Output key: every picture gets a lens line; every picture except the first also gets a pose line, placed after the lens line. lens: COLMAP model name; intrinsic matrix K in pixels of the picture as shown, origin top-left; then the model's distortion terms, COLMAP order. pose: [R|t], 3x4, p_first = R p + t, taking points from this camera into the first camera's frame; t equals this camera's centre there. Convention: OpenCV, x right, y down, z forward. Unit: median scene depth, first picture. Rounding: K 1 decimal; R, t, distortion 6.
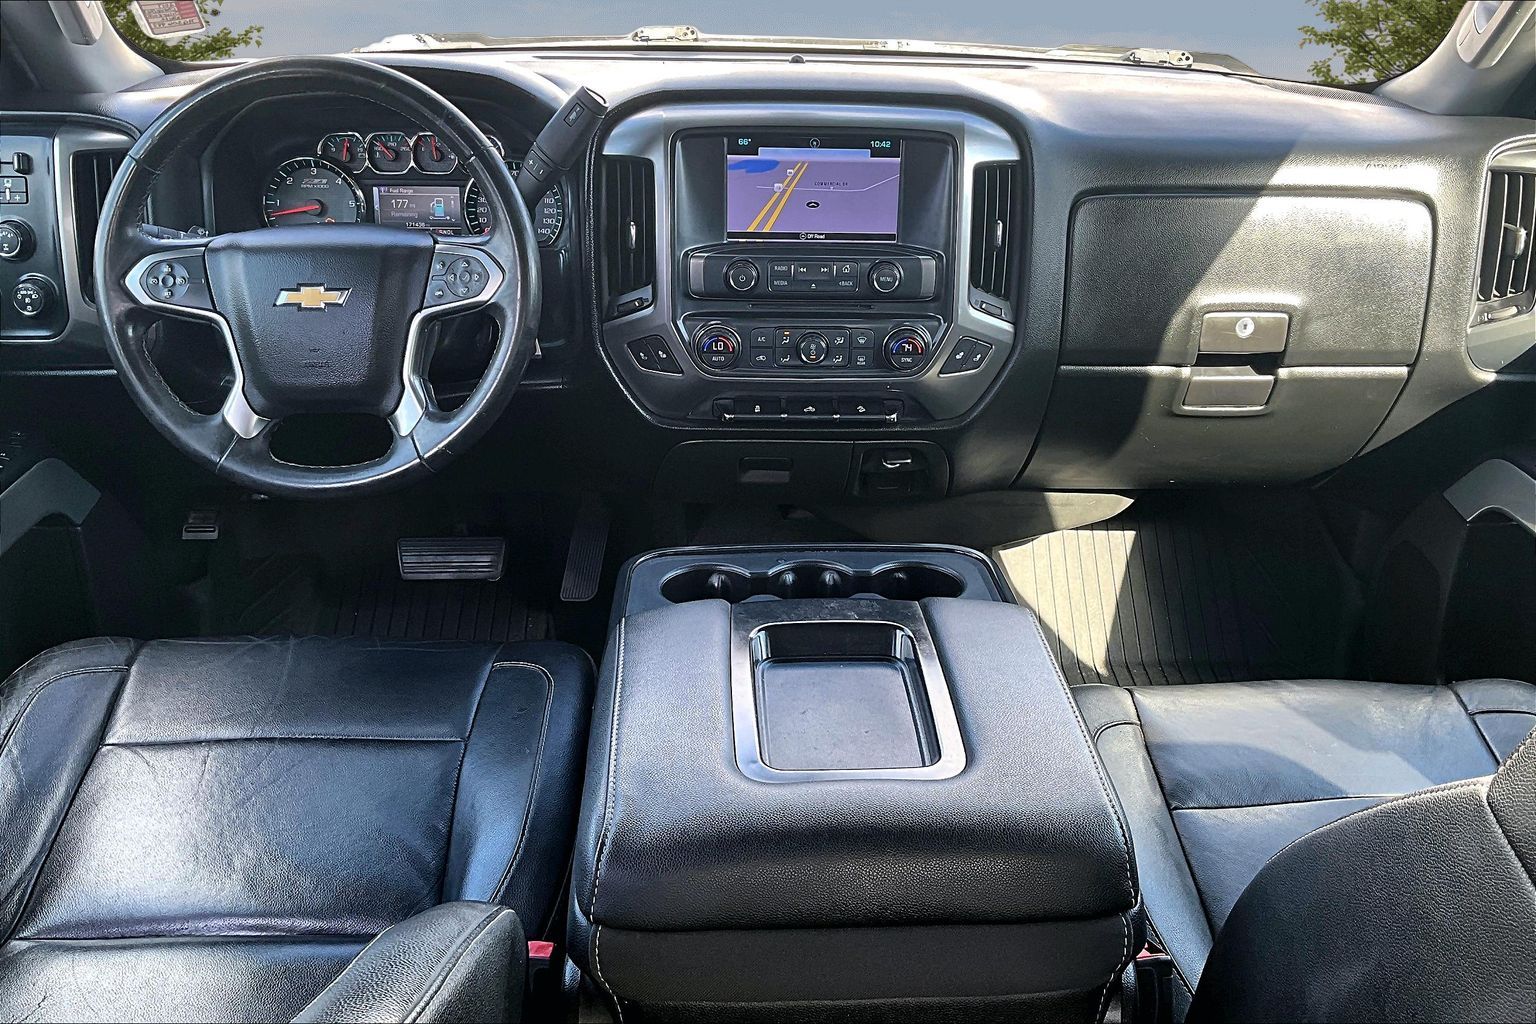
lens RADIAL K [[1412.9, 0, 810.2], [0, 1412.9, 476.4], [0, 0, 1]] dist [0.112920, -0.257460]
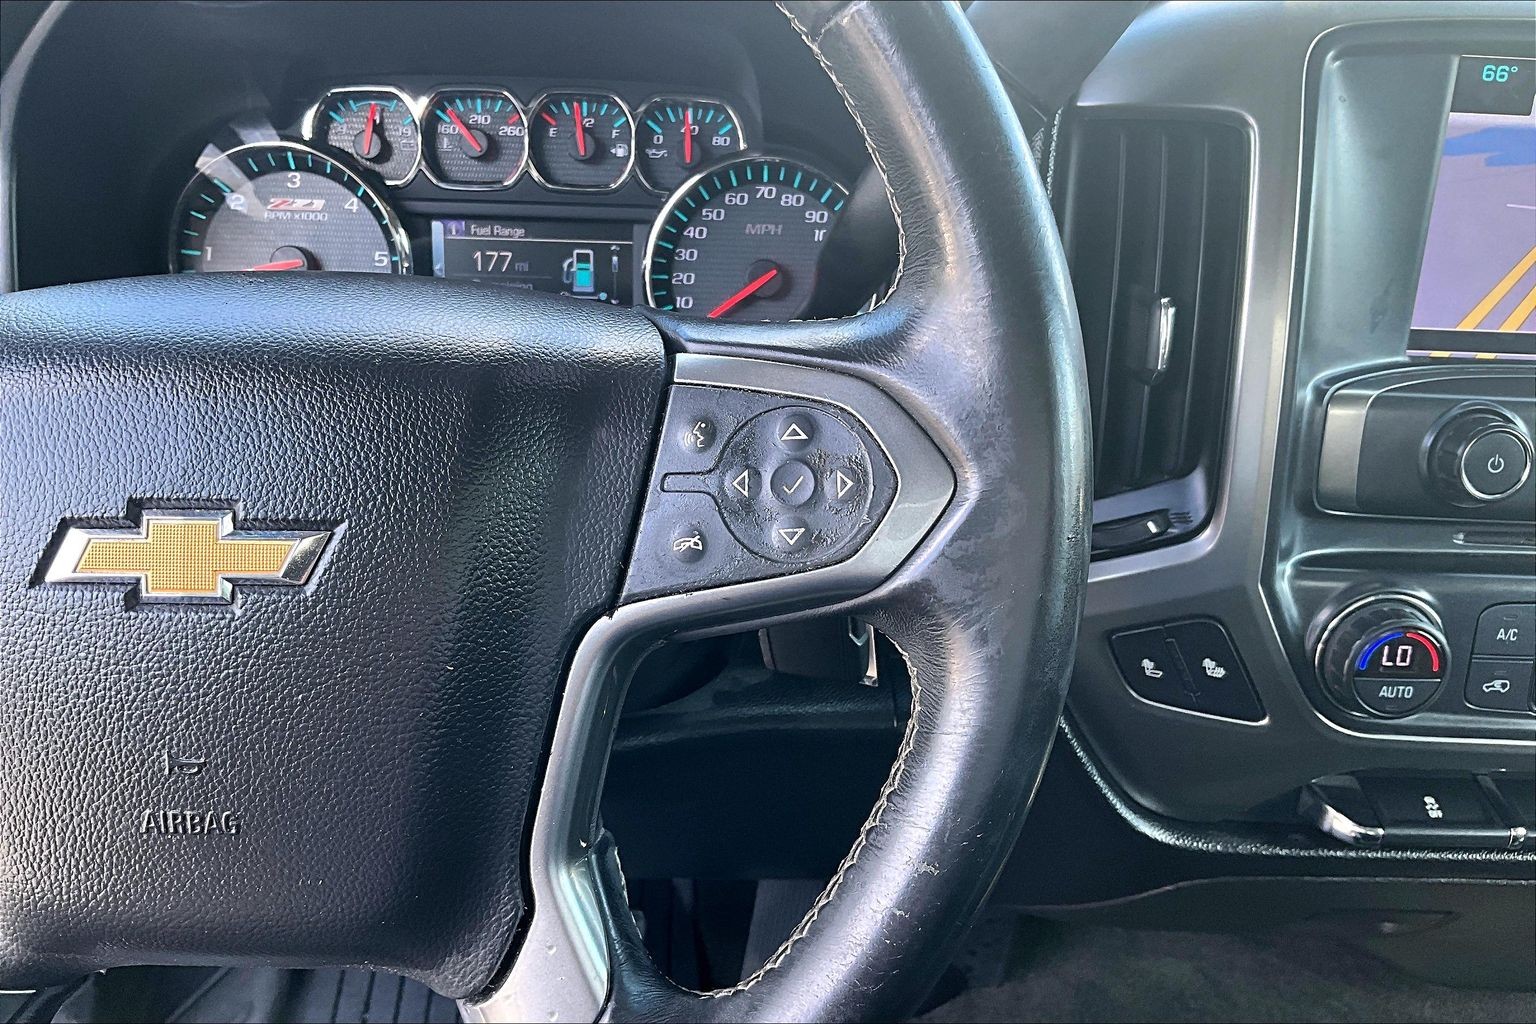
lens RADIAL K [[1298.7, 0, 768.0], [0, 1298.7, 512.0], [0, 0, 1]] dist [0.147259, -0.313638]
pose [[0.999243, 0.021283, -0.032561, -0.208892], [-0.022931, 0.998431, -0.051091, -0.107280], [0.031422, 0.051799, 0.998163, 0.672235]]
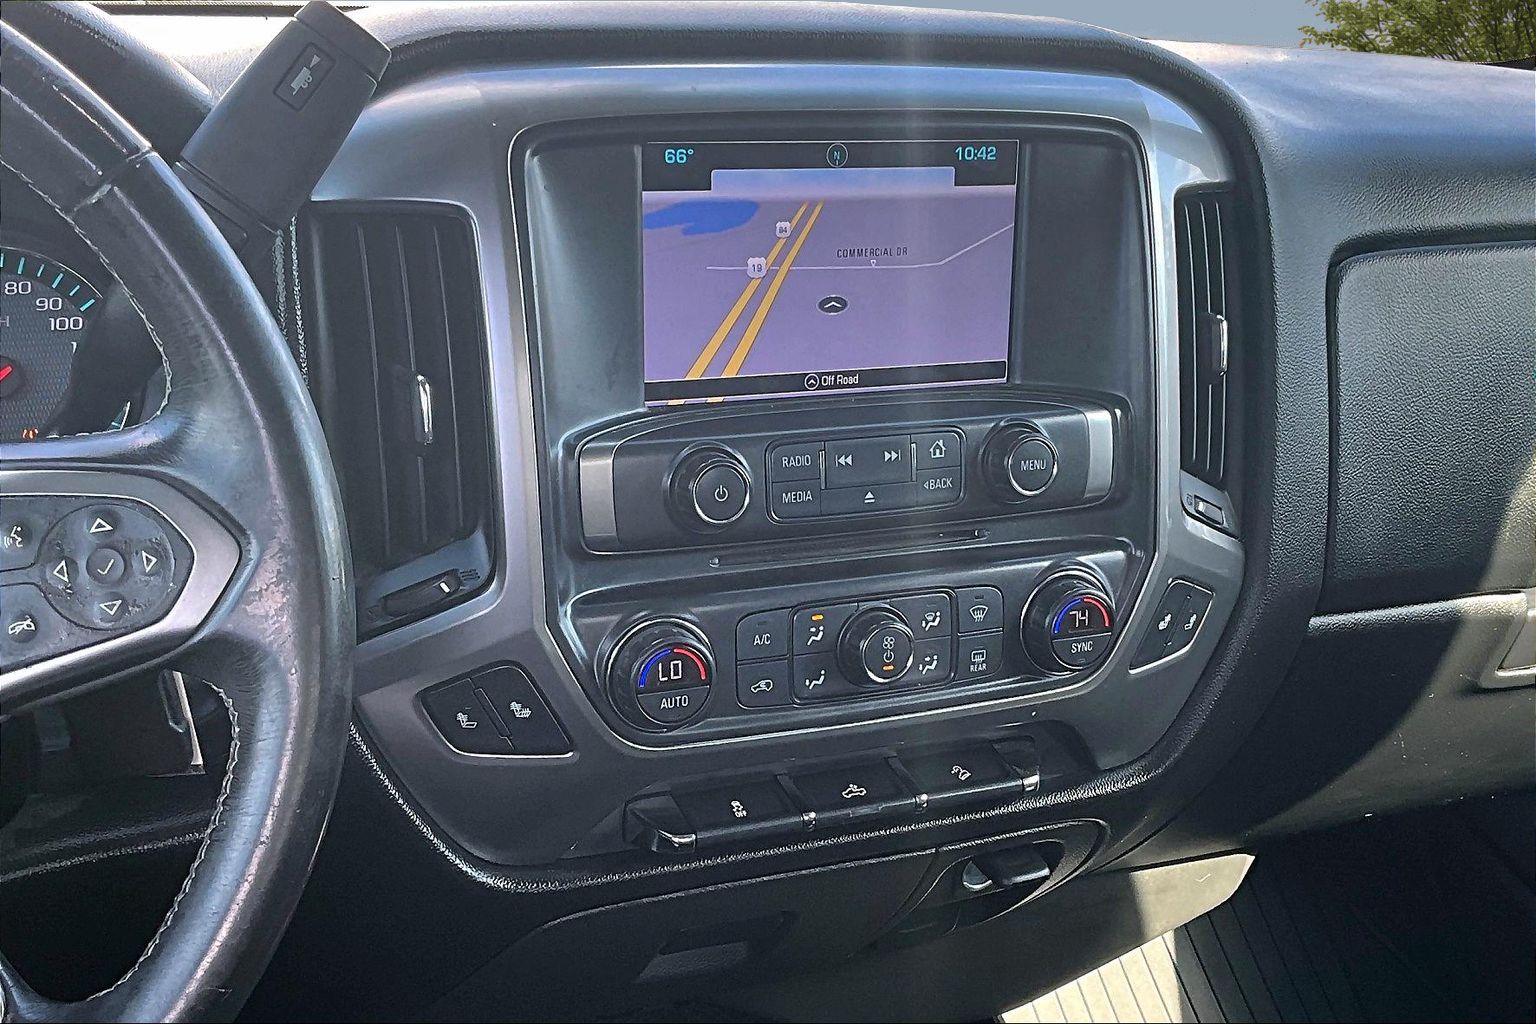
lens RADIAL K [[1993.2, 0, 835.0], [0, 1993.2, 650.9], [0, 0, 1]] dist [0.021300, 0.015134]
pose [[0.922524, -0.123185, 0.365752, -0.224737], [0.143759, 0.989175, -0.029443, -0.074857], [-0.358165, 0.079742, 0.930247, 0.469272]]
